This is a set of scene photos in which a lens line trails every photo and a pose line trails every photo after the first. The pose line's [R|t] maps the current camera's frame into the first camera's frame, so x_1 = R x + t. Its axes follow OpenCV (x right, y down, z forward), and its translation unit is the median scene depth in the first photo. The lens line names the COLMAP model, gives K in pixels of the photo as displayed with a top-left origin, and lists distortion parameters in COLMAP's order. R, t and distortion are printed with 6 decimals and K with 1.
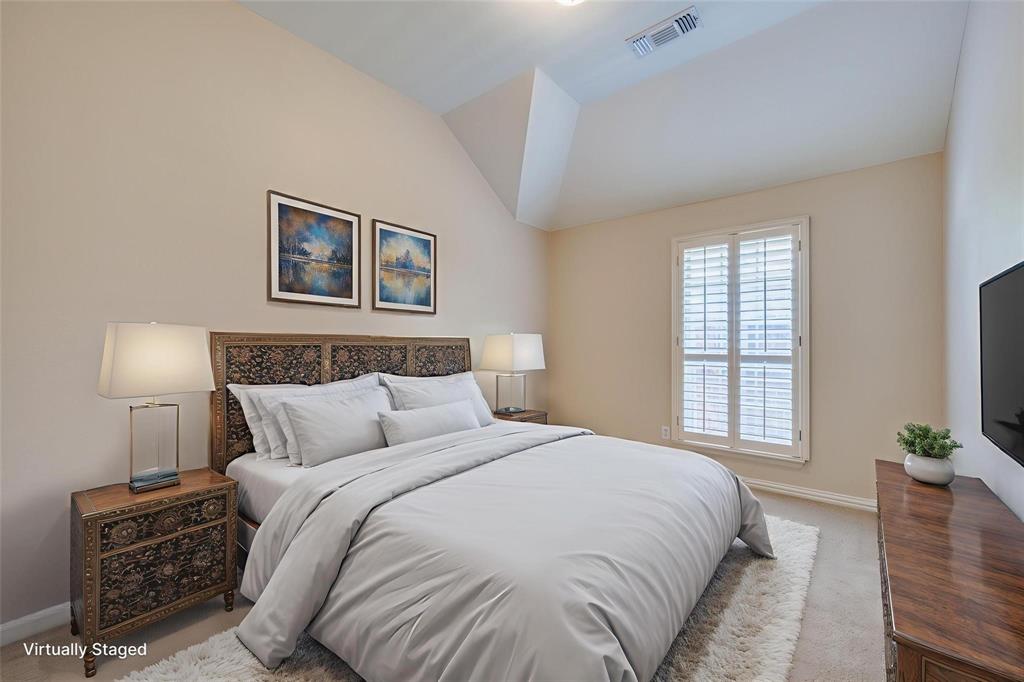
lens RADIAL K [[413.2, 0, 517.7], [0, 413.2, 344.0], [0, 0, 1]] dist [-0.001166, 0.000039]
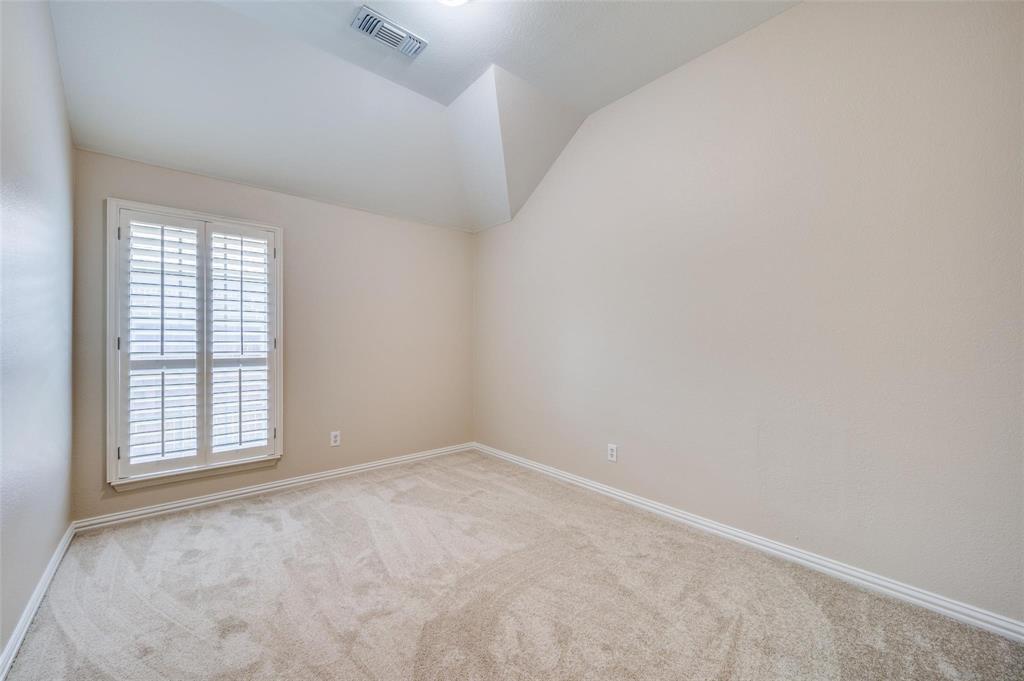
lens RADIAL K [[413.2, 0, 517.7], [0, 413.2, 343.5], [0, 0, 1]] dist [-0.001166, 0.000039]
pose [[0.150616, -0.000235, 0.988592, -0.267149], [0.007422, 0.999972, -0.000893, -0.001393], [-0.988564, 0.007472, 0.150613, 0.230613]]
